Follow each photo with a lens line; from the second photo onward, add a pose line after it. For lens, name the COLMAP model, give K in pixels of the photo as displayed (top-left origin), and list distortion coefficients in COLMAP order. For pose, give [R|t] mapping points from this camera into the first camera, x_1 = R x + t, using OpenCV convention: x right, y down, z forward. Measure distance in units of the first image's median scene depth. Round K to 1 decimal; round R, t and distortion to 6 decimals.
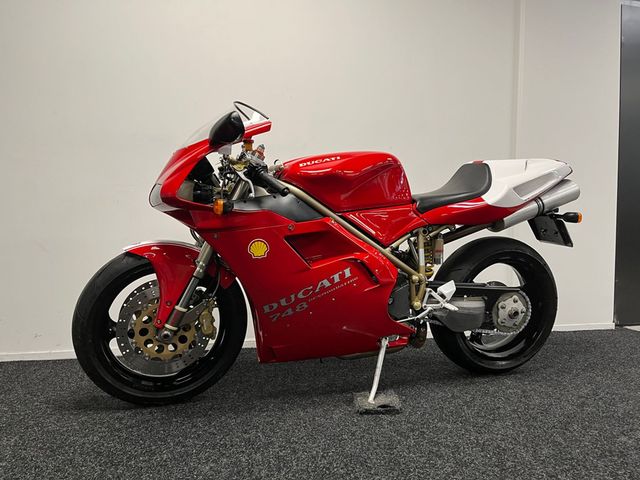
lens RADIAL K [[480.9, 0, 320.0], [0, 480.9, 240.0], [0, 0, 1]] dist [0.071769, -0.146990]
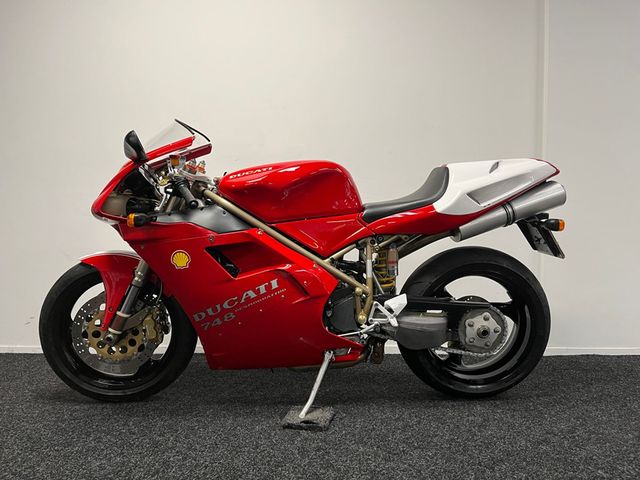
lens RADIAL K [[480.9, 0, 320.0], [0, 480.9, 240.0], [0, 0, 1]] dist [0.071769, -0.146990]
pose [[0.967131, -0.001662, -0.254272, 0.372714], [-0.000166, 0.999974, -0.007166, -0.014620], [0.254277, 0.006973, 0.967106, 0.058336]]
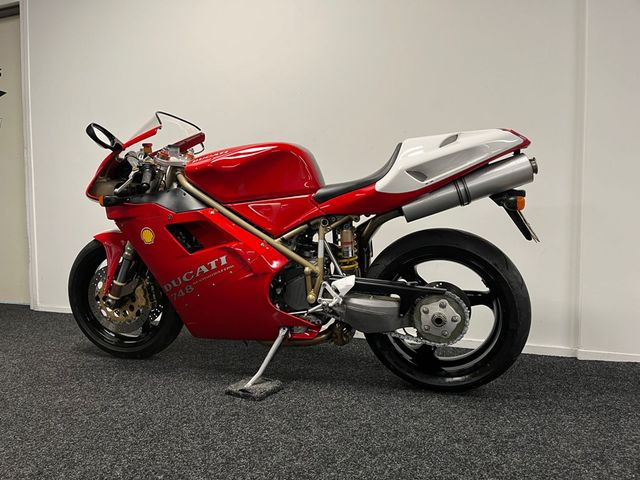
lens RADIAL K [[480.9, 0, 320.0], [0, 480.9, 240.0], [0, 0, 1]] dist [0.071769, -0.146990]
pose [[0.832648, 0.019699, -0.553452, 0.765045], [-0.013258, 0.999790, 0.015639, 0.003252], [0.553644, -0.005684, 0.832734, 0.215168]]
